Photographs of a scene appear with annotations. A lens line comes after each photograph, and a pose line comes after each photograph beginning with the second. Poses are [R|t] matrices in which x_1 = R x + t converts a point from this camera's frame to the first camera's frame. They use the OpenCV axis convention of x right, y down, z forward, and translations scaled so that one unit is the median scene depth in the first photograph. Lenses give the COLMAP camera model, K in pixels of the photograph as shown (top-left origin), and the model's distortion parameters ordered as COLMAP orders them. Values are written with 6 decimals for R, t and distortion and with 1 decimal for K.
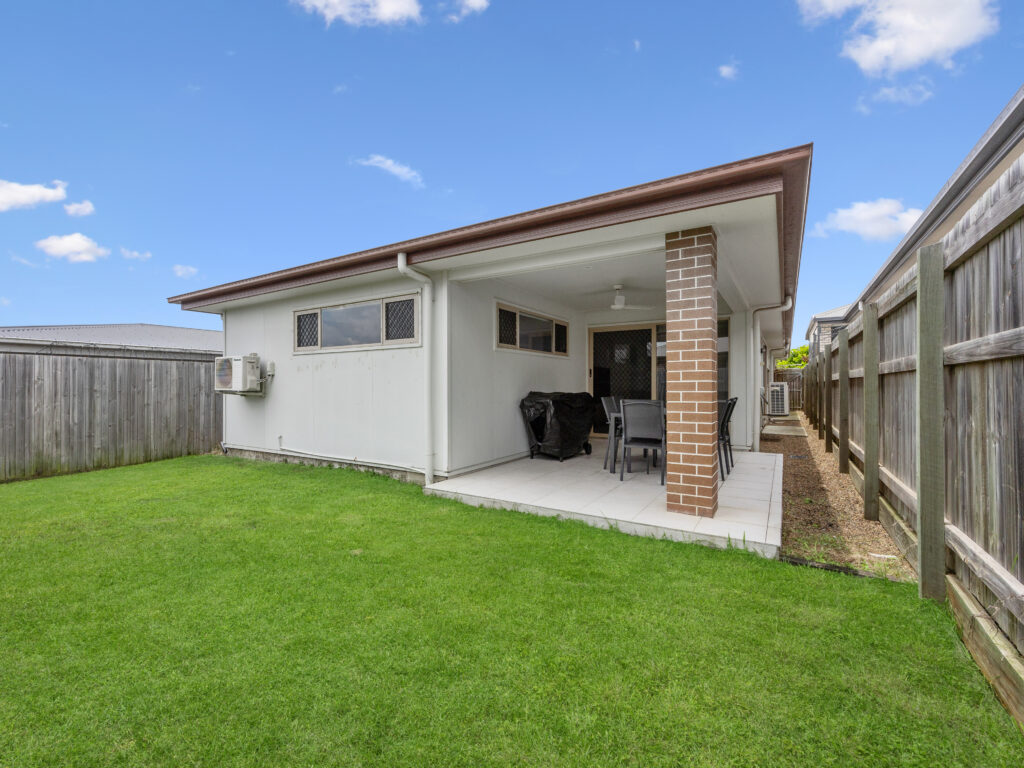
lens RADIAL K [[468.4, 0, 505.9], [0, 468.4, 383.8], [0, 0, 1]] dist [-0.003342, -0.000279]
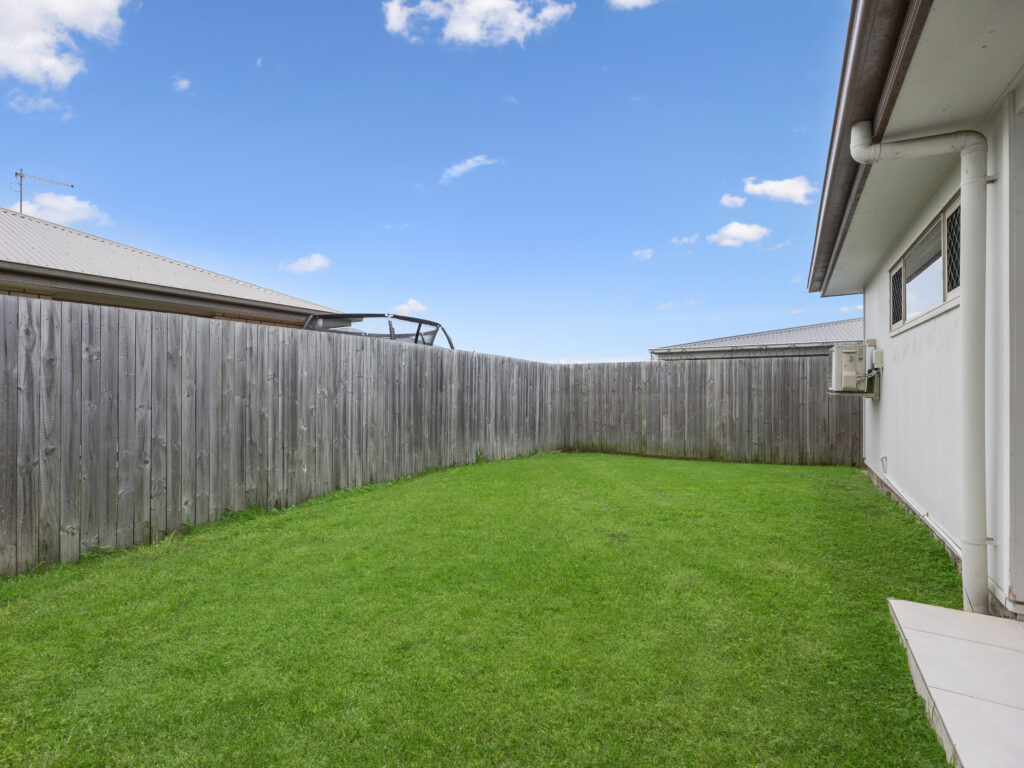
lens RADIAL K [[468.4, 0, 505.9], [0, 468.4, 383.8], [0, 0, 1]] dist [-0.003342, -0.000279]
pose [[0.001245, -0.006041, -0.999981, 0.196380], [0.007610, 0.999953, -0.006031, 0.004676], [0.999970, -0.007602, 0.001291, 0.430131]]
